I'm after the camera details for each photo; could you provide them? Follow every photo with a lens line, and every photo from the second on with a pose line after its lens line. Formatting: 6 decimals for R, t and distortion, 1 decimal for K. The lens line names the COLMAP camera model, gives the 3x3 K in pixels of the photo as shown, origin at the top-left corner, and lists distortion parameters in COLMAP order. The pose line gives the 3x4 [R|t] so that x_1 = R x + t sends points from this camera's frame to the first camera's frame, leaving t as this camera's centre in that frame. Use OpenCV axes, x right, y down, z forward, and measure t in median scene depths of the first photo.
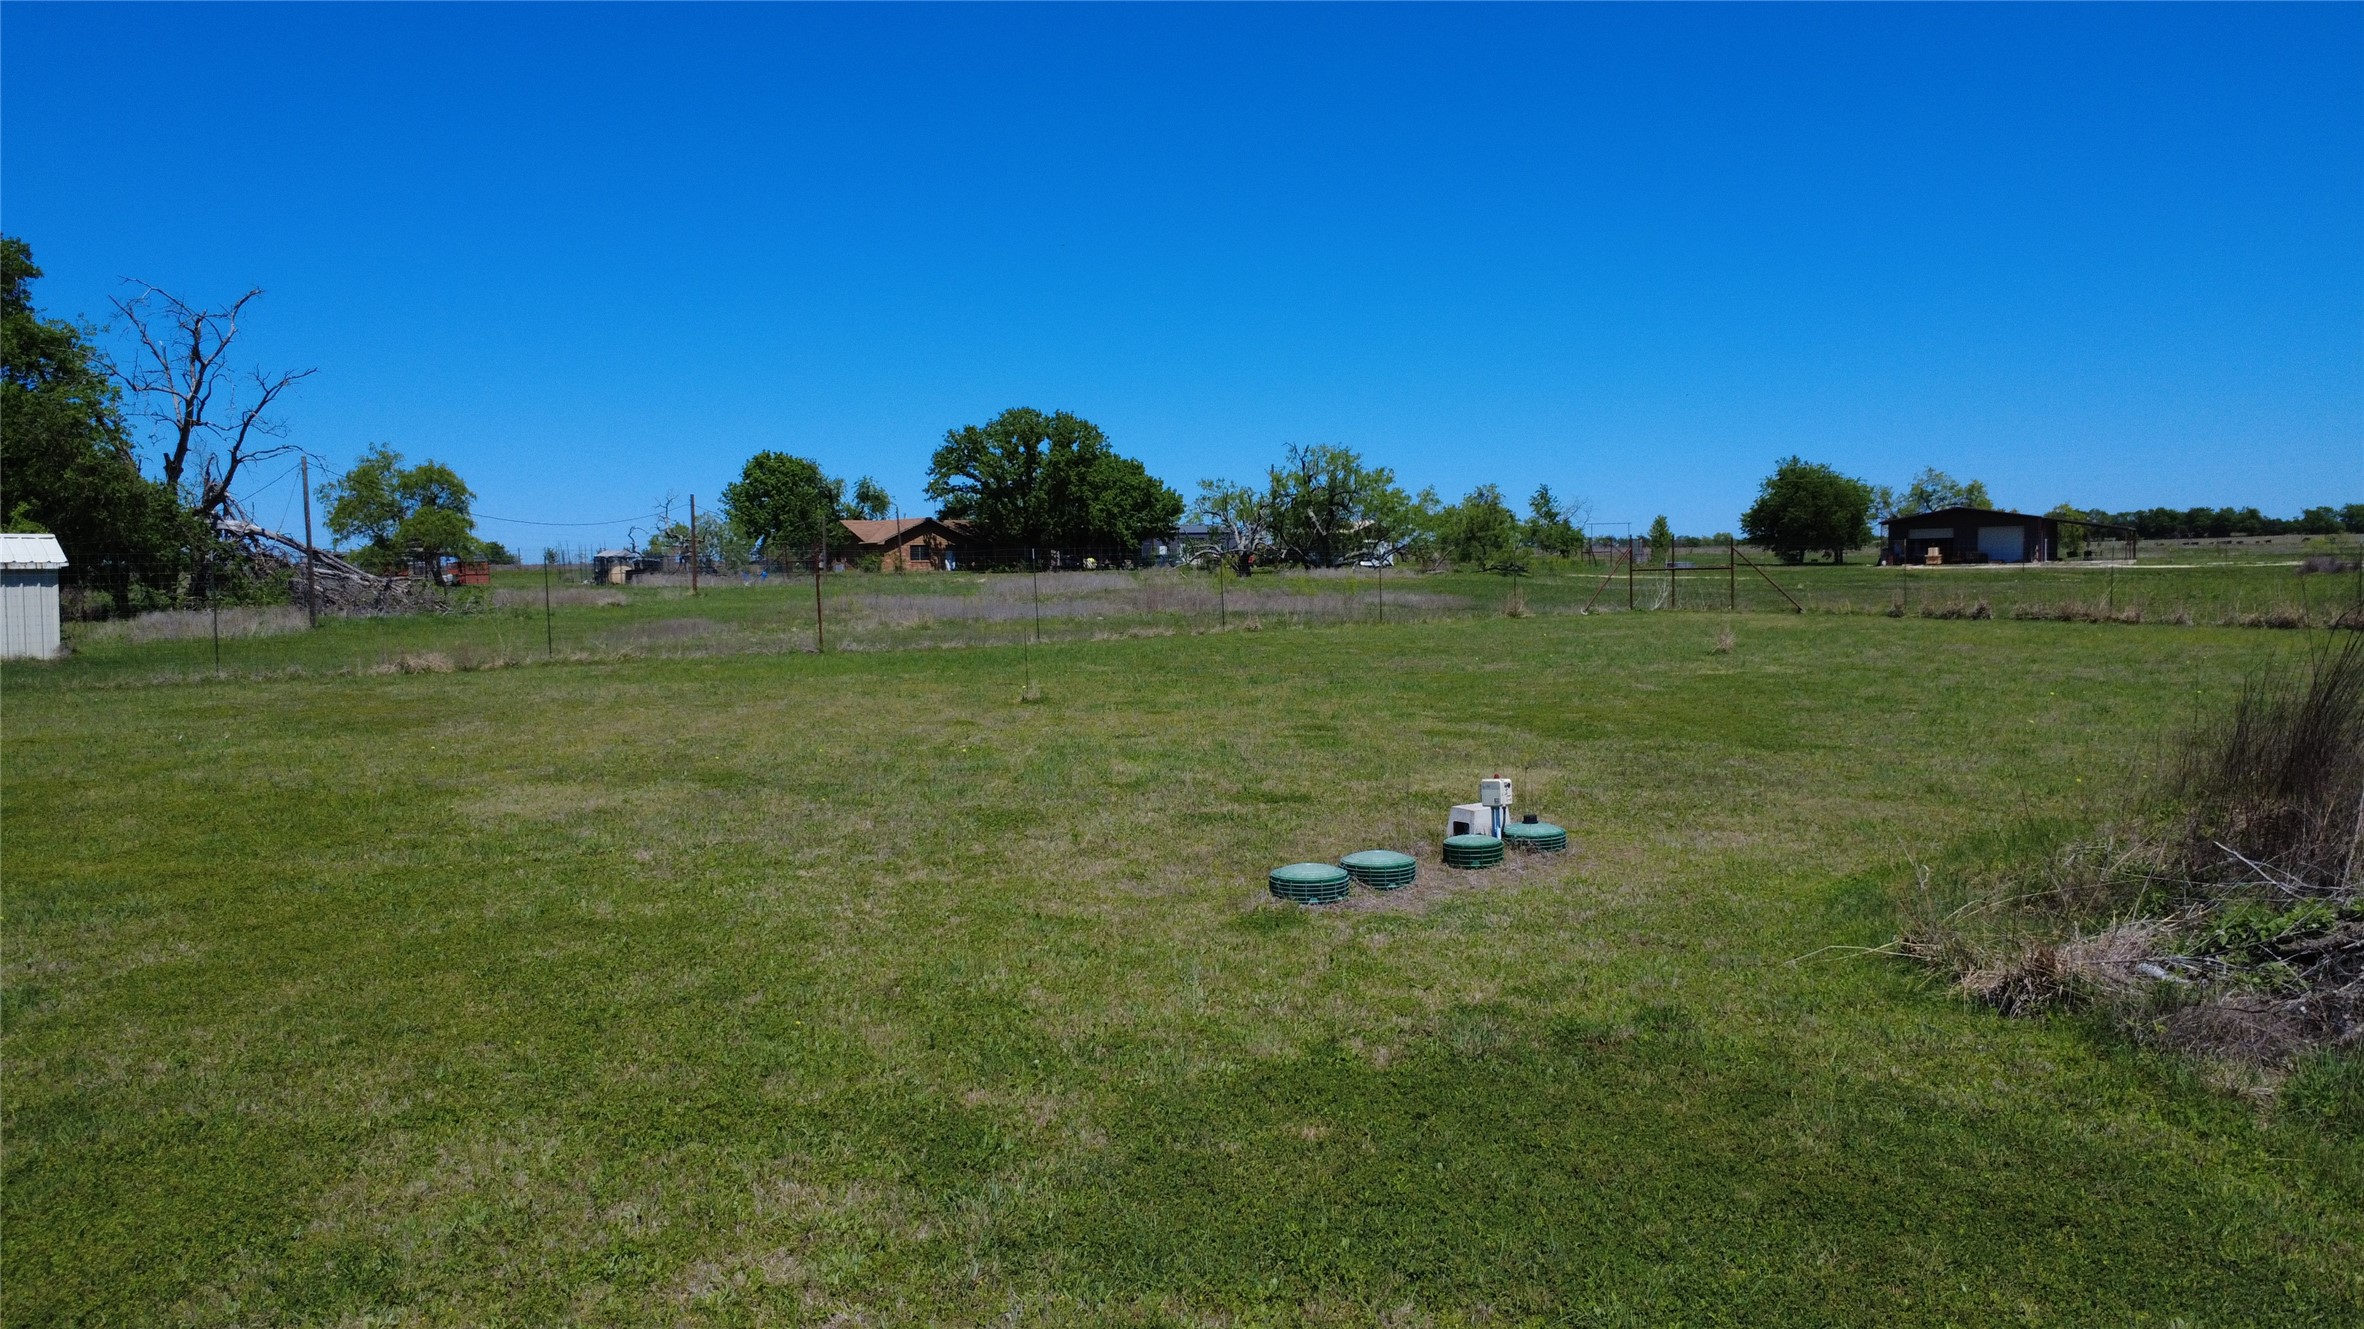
lens RADIAL K [[1777.8, 0, 1181.6], [0, 1777.8, 663.1], [0, 0, 1]] dist [-0.001239, -0.003222]
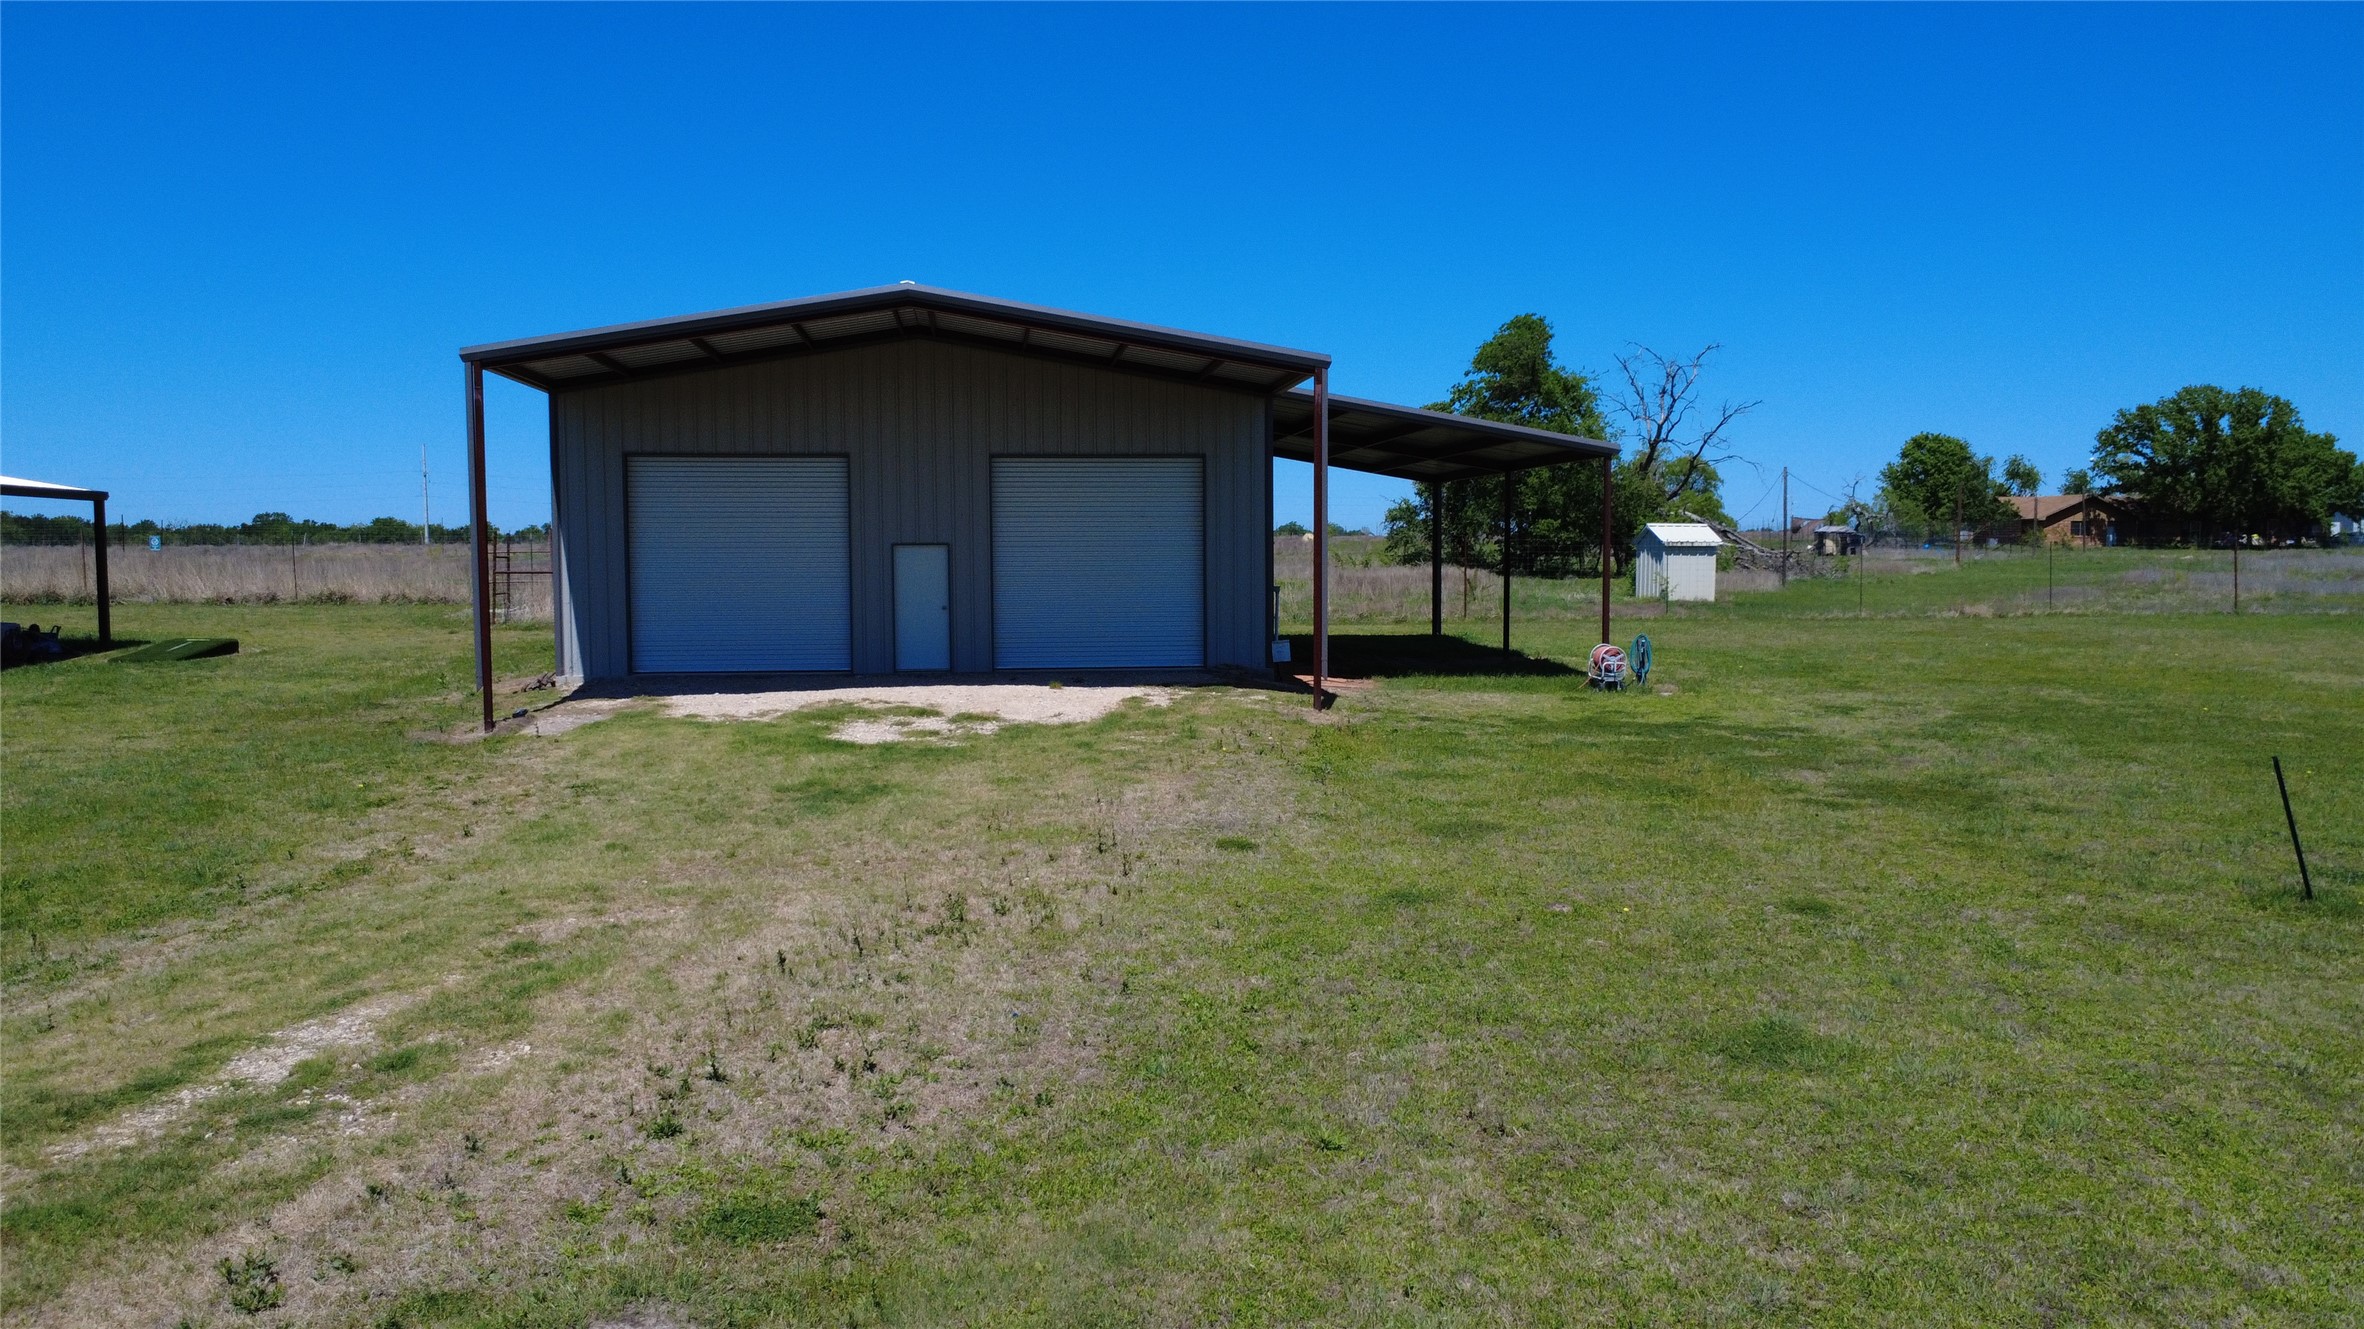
lens RADIAL K [[1777.8, 0, 1183.1], [0, 1777.8, 669.1], [0, 0, 1]] dist [-0.001239, -0.003222]
pose [[0.852484, 0.050404, -0.520318, -0.050042], [-0.039041, 0.998700, 0.032781, 0.006226], [0.521294, -0.007631, 0.853343, -0.157387]]
